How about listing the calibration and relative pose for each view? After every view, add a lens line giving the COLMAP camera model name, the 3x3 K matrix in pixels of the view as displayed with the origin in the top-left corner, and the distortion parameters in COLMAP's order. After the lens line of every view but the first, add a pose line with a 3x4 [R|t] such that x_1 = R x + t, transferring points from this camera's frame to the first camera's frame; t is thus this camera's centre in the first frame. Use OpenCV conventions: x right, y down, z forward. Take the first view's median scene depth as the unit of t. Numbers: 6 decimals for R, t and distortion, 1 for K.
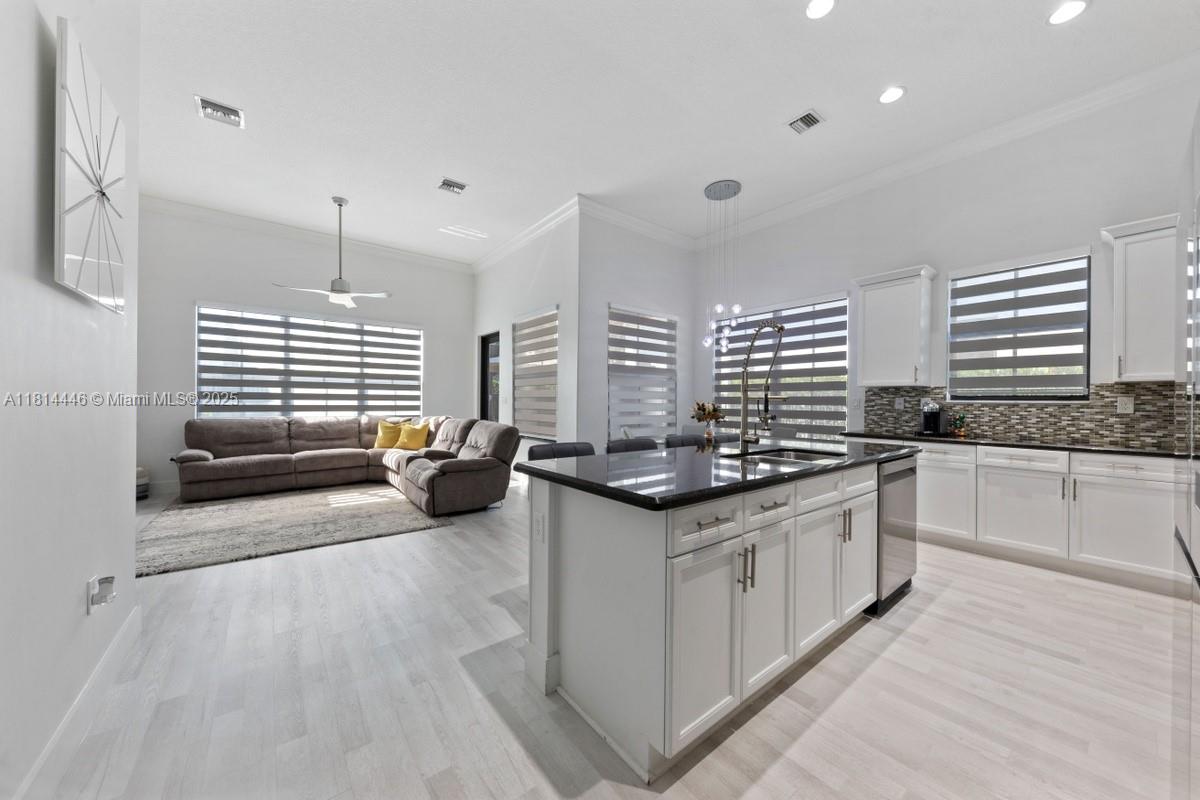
lens RADIAL K [[424.2, 0, 619.5], [0, 424.2, 398.3], [0, 0, 1]] dist [0.008100, -0.002427]
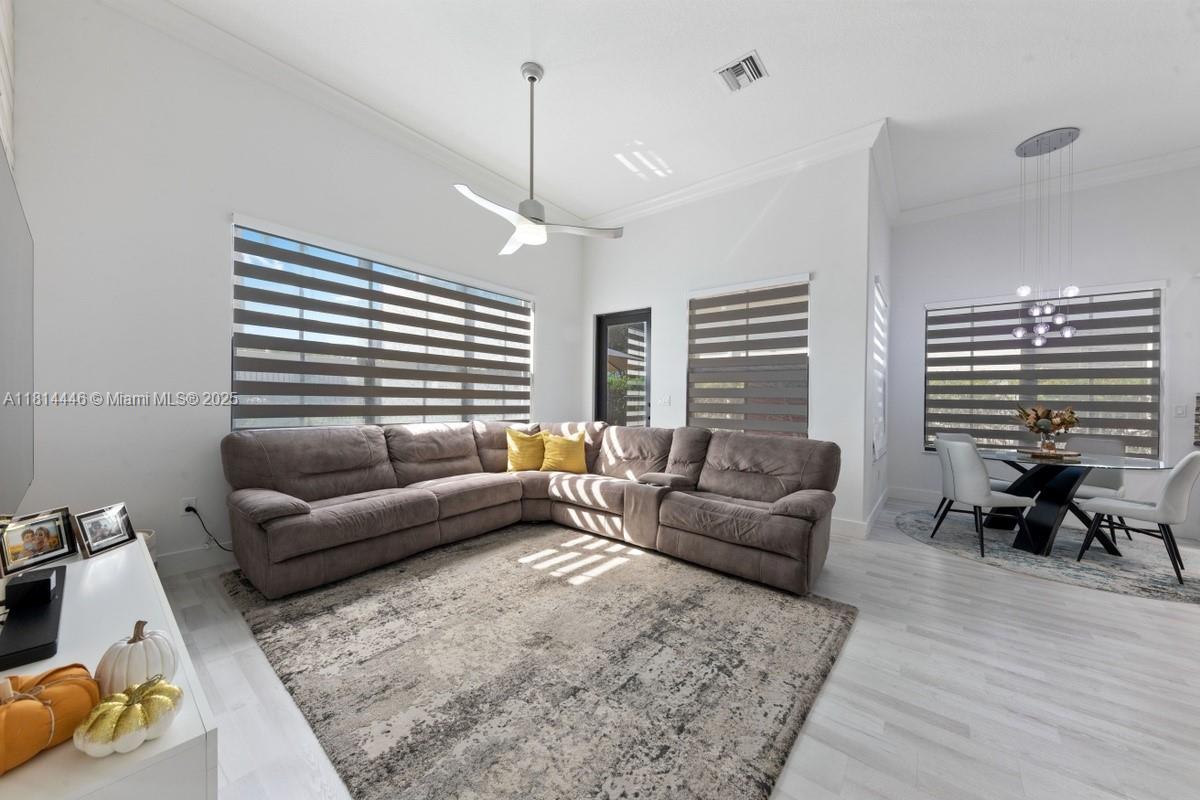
lens RADIAL K [[424.2, 0, 583.3], [0, 424.2, 397.8], [0, 0, 1]] dist [0.008100, -0.002427]
pose [[0.972703, 0.011874, 0.231751, -0.637056], [-0.013557, 0.999892, 0.005671, -0.002575], [-0.231658, -0.008658, 0.972759, 0.342545]]
